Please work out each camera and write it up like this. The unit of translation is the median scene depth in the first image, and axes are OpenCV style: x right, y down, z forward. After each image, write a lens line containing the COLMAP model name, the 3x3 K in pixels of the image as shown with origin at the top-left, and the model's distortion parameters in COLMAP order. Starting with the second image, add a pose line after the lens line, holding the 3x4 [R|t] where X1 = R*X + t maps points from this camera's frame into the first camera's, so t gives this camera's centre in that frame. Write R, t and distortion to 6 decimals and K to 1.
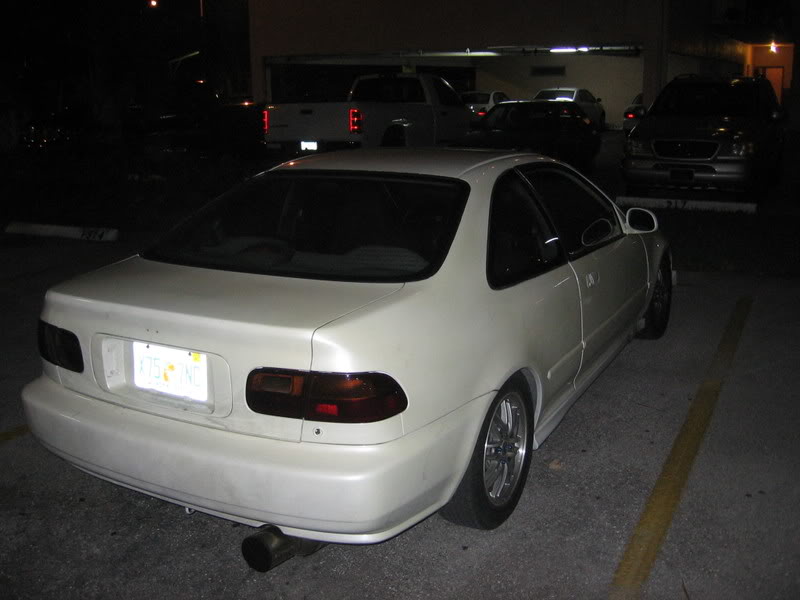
lens RADIAL K [[834.9, 0, 400.0], [0, 834.9, 300.0], [0, 0, 1]] dist [-0.139127, 0.030264]
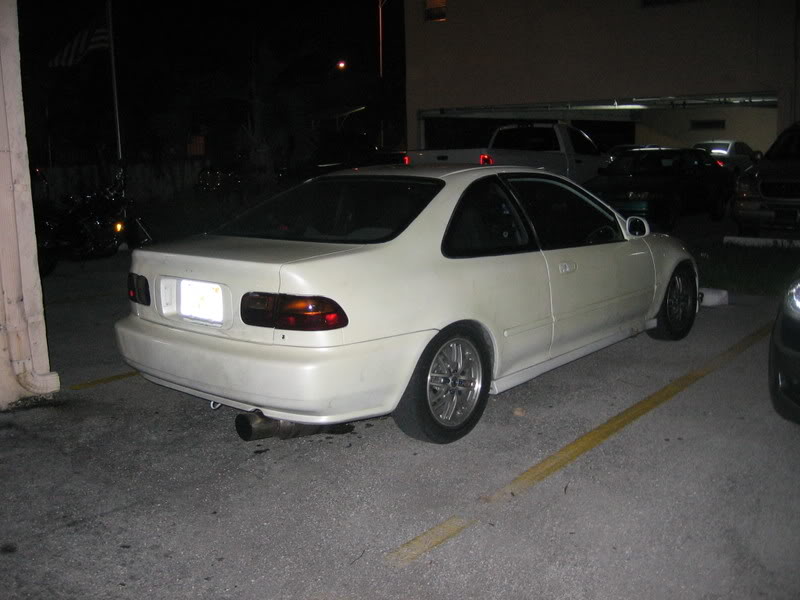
lens RADIAL K [[834.9, 0, 400.0], [0, 834.9, 300.0], [0, 0, 1]] dist [-0.139127, 0.030264]
pose [[0.976317, 0.030164, -0.214231, 0.273264], [-0.044800, 0.996957, -0.063795, 0.119345], [0.211655, 0.071881, 0.974697, -0.248603]]
